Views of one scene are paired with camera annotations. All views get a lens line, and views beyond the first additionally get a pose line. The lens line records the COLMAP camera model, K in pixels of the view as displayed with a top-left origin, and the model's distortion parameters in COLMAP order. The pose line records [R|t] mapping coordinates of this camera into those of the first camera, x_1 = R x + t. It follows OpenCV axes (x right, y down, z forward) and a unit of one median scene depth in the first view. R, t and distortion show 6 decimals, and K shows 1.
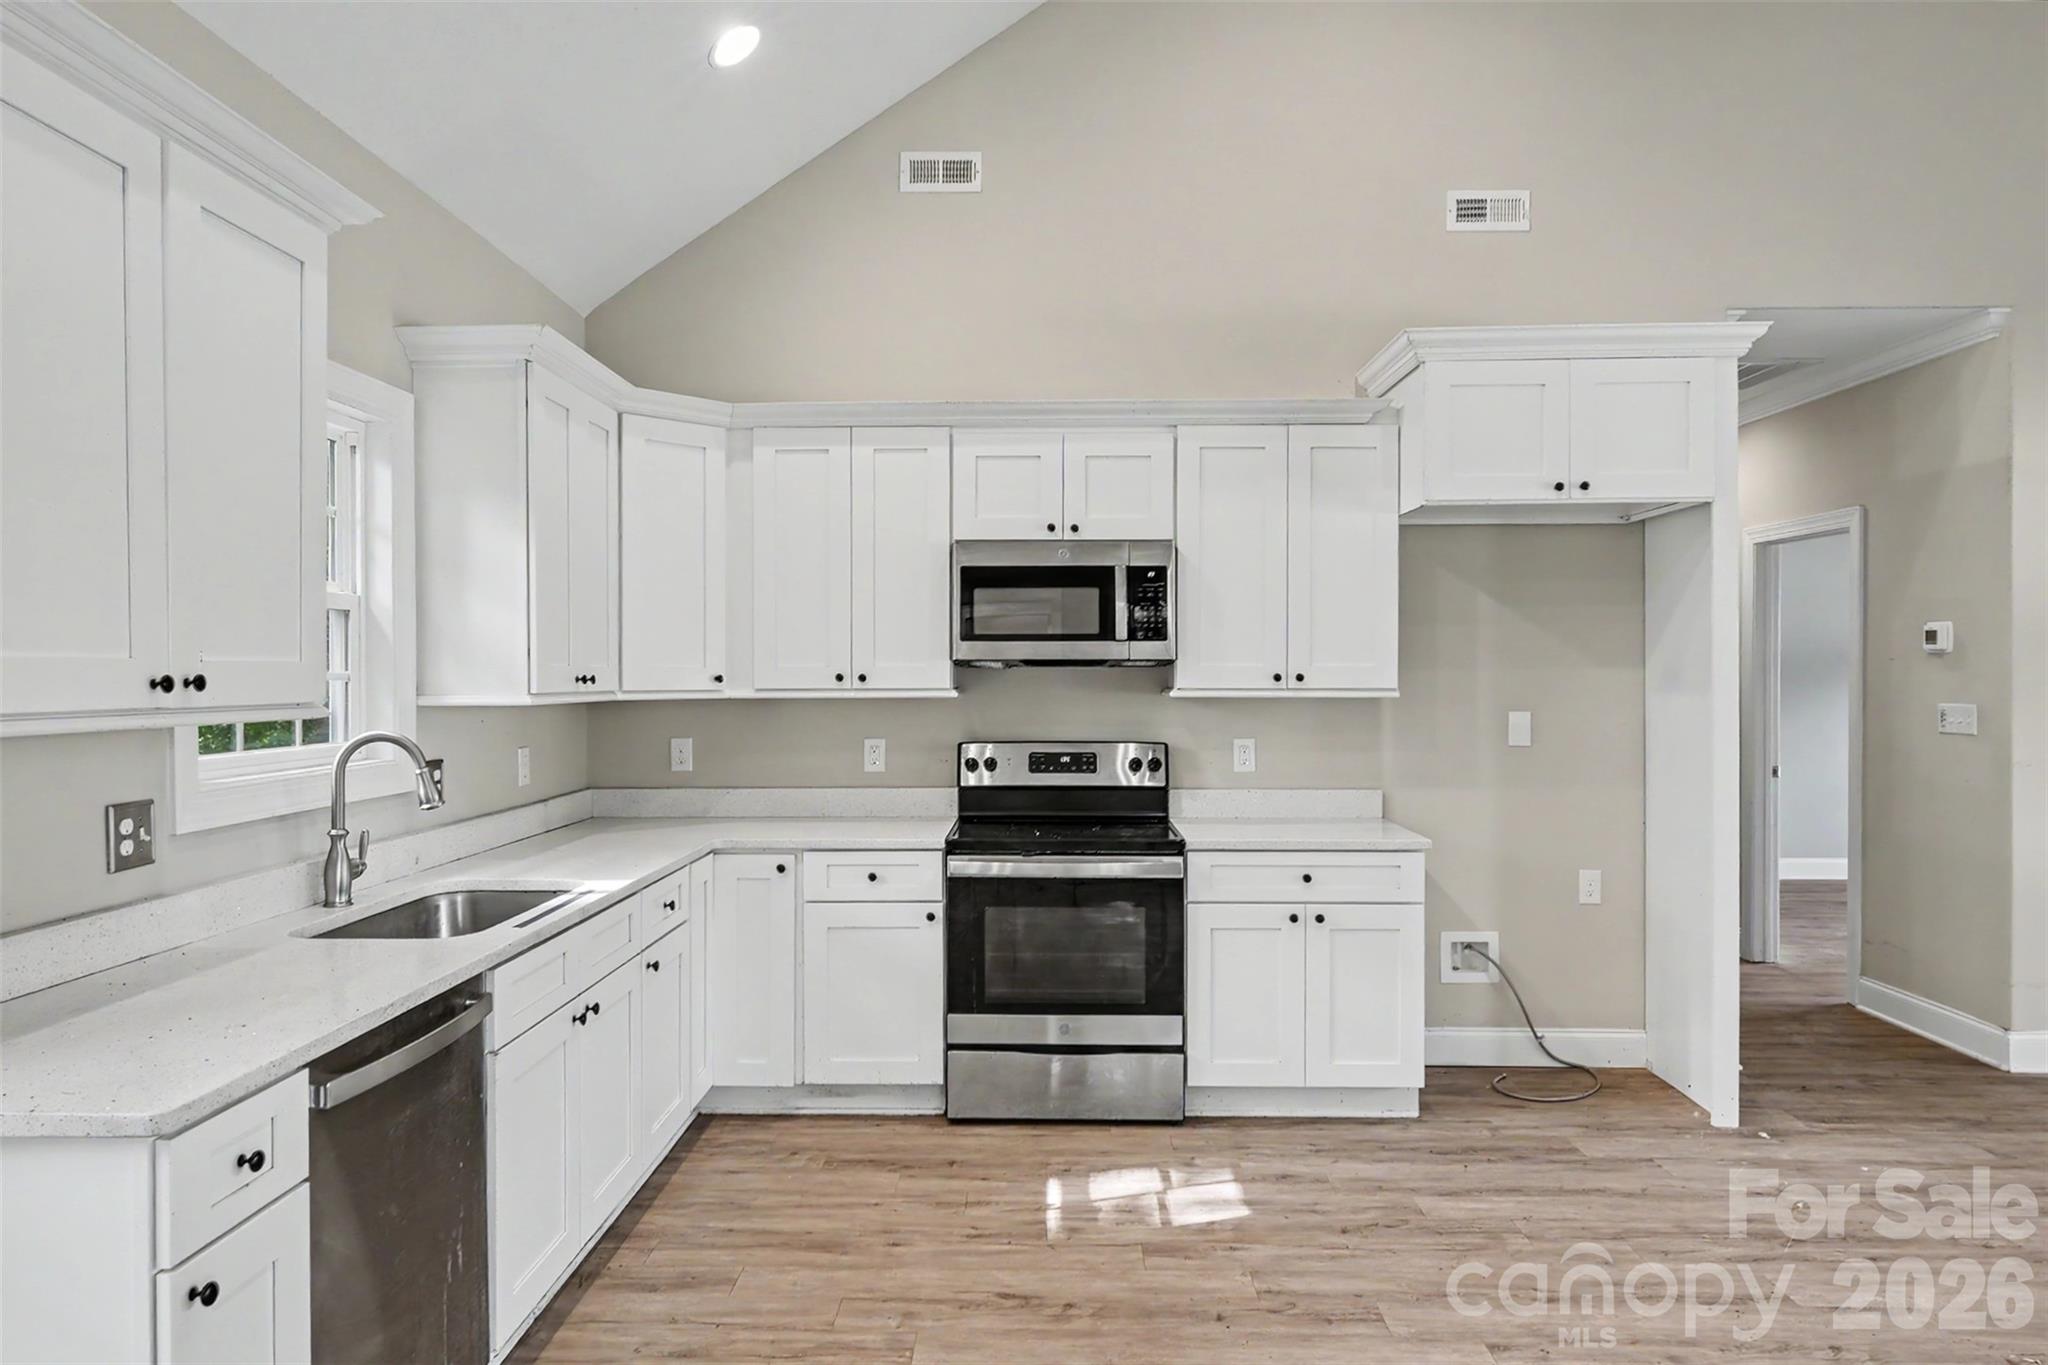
lens RADIAL K [[1294.5, 0, 1024.0], [0, 1294.5, 682.5], [0, 0, 1]] dist [0.000154, 0.000434]
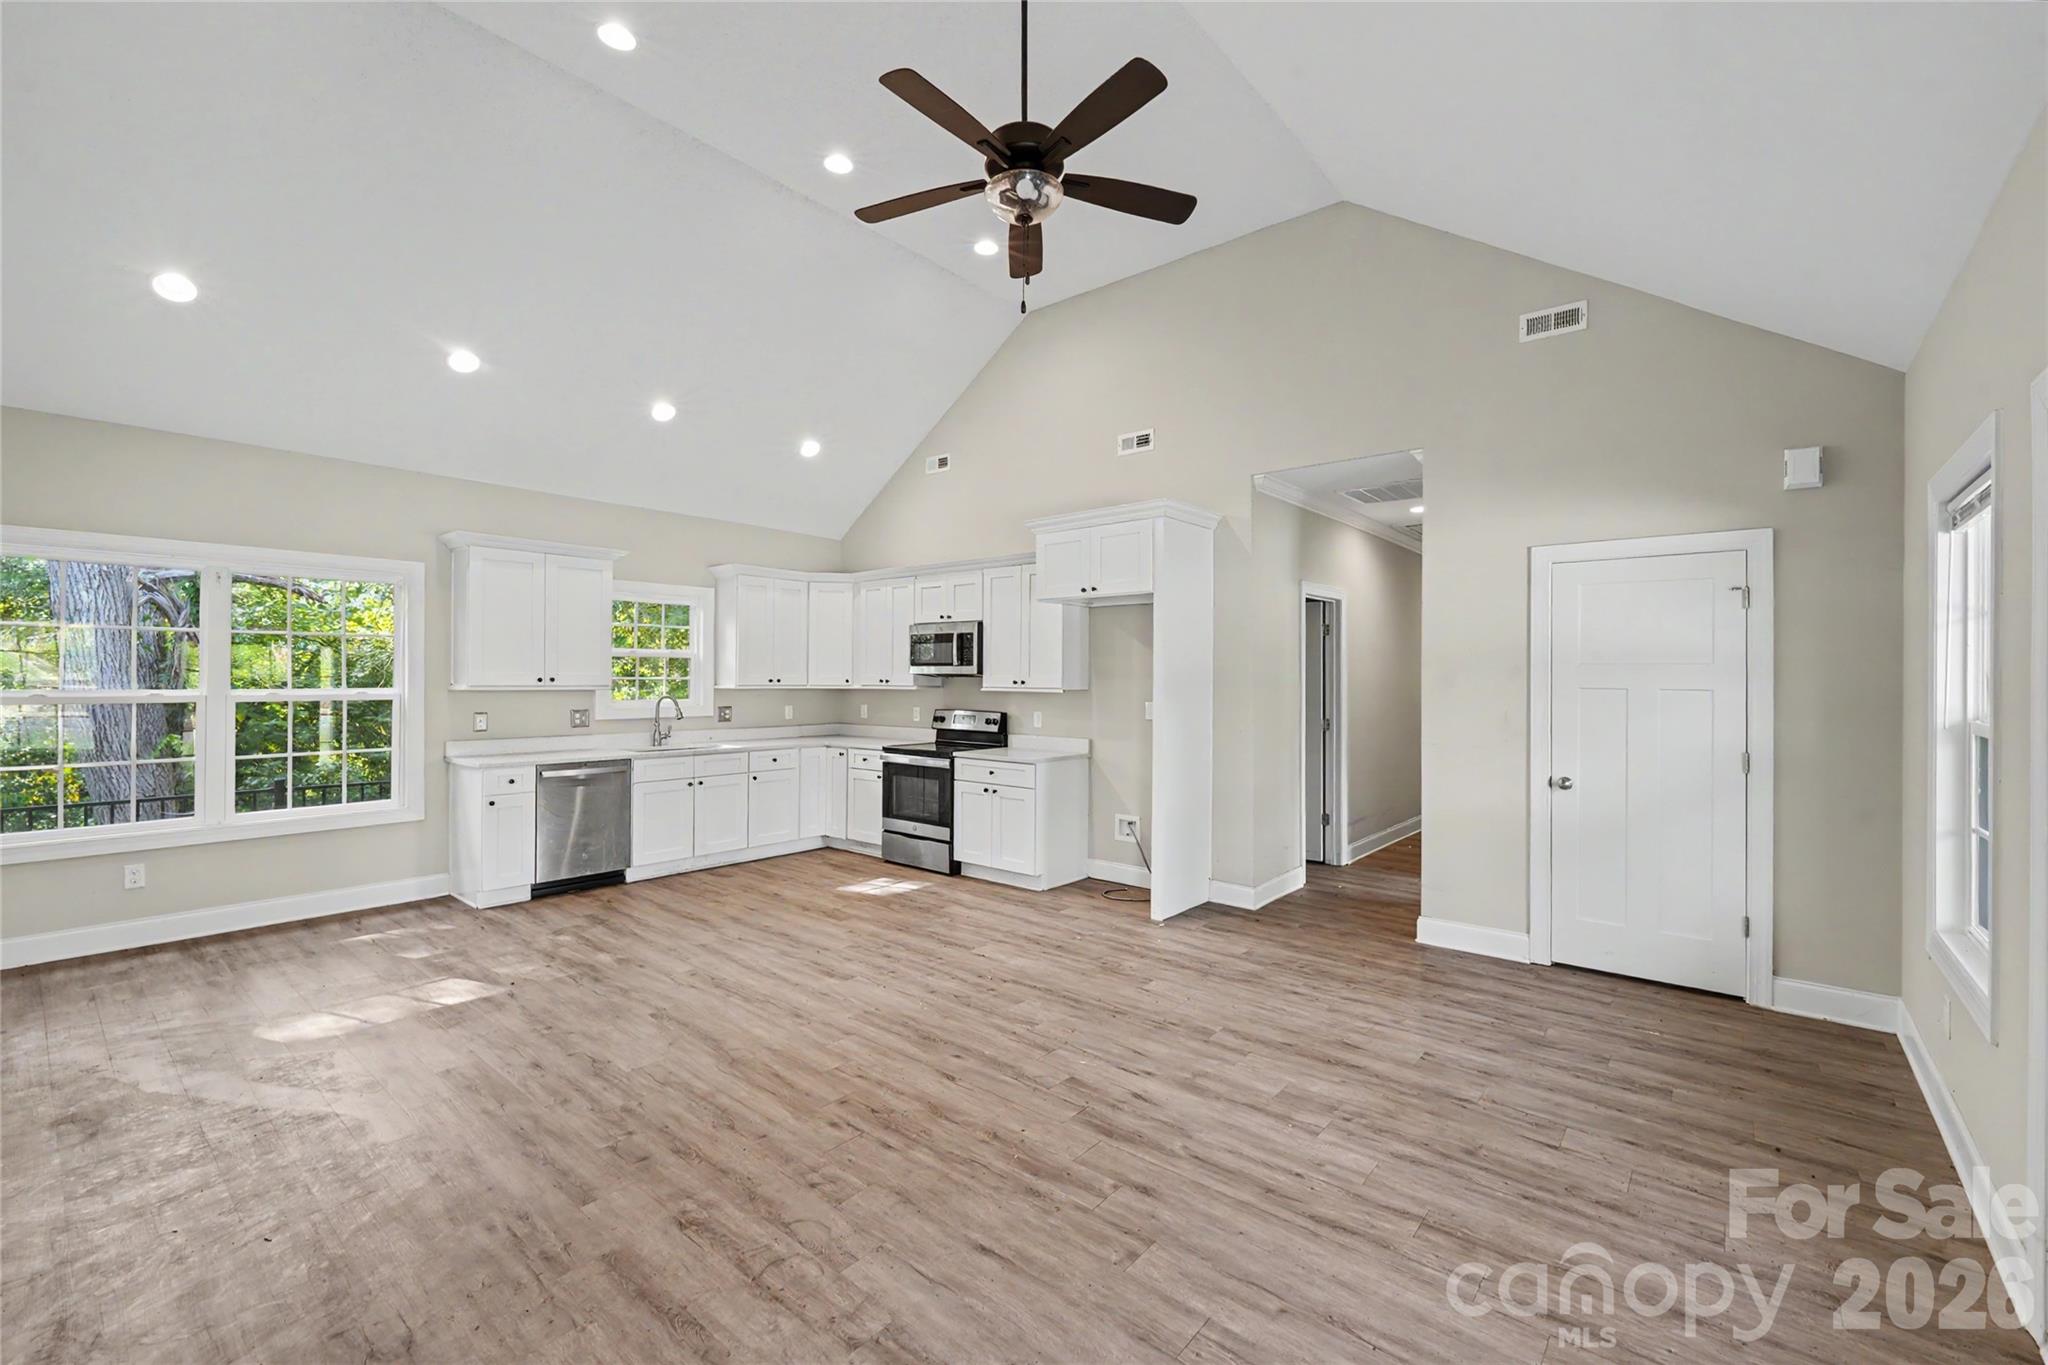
lens RADIAL K [[851.5, 0, 1019.3], [0, 851.5, 672.2], [0, 0, 1]] dist [0.000093, -0.000216]
pose [[0.779265, 0.001641, -0.626692, 1.104237], [-0.011482, 0.999866, -0.011659, -0.004492], [0.626589, 0.016282, 0.779180, -0.104520]]
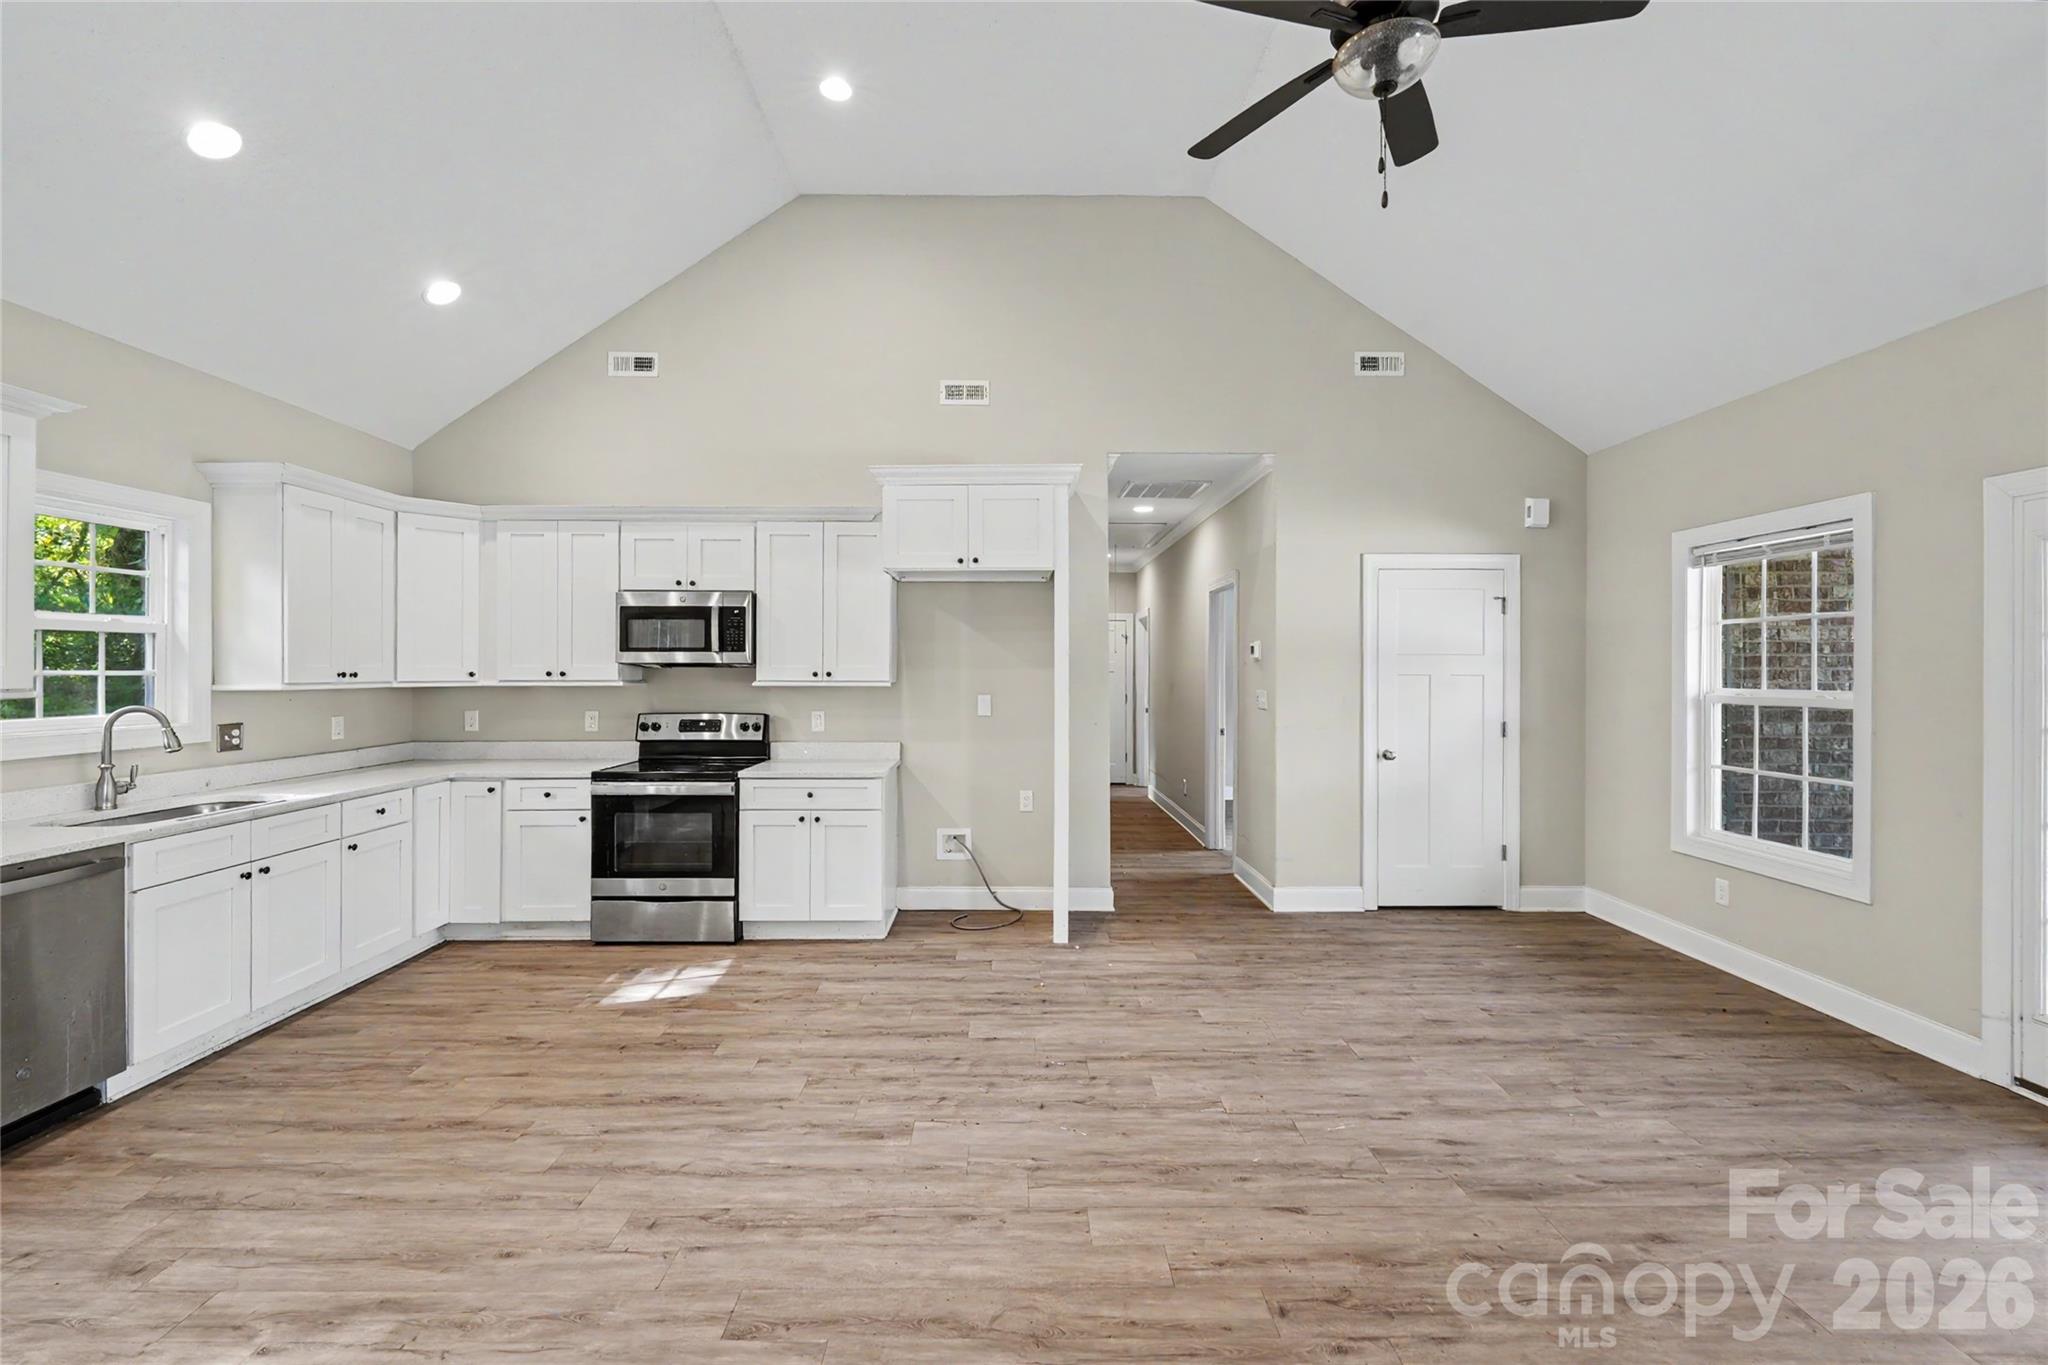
lens RADIAL K [[862.4, 0, 1017.1], [0, 862.4, 667.4], [0, 0, 1]] dist [0.000467, -0.000572]
pose [[0.999493, 0.002348, 0.031762, 0.422916], [-0.002078, 0.999961, -0.008531, -0.003679], [-0.031781, 0.008461, 0.999459, -0.110682]]
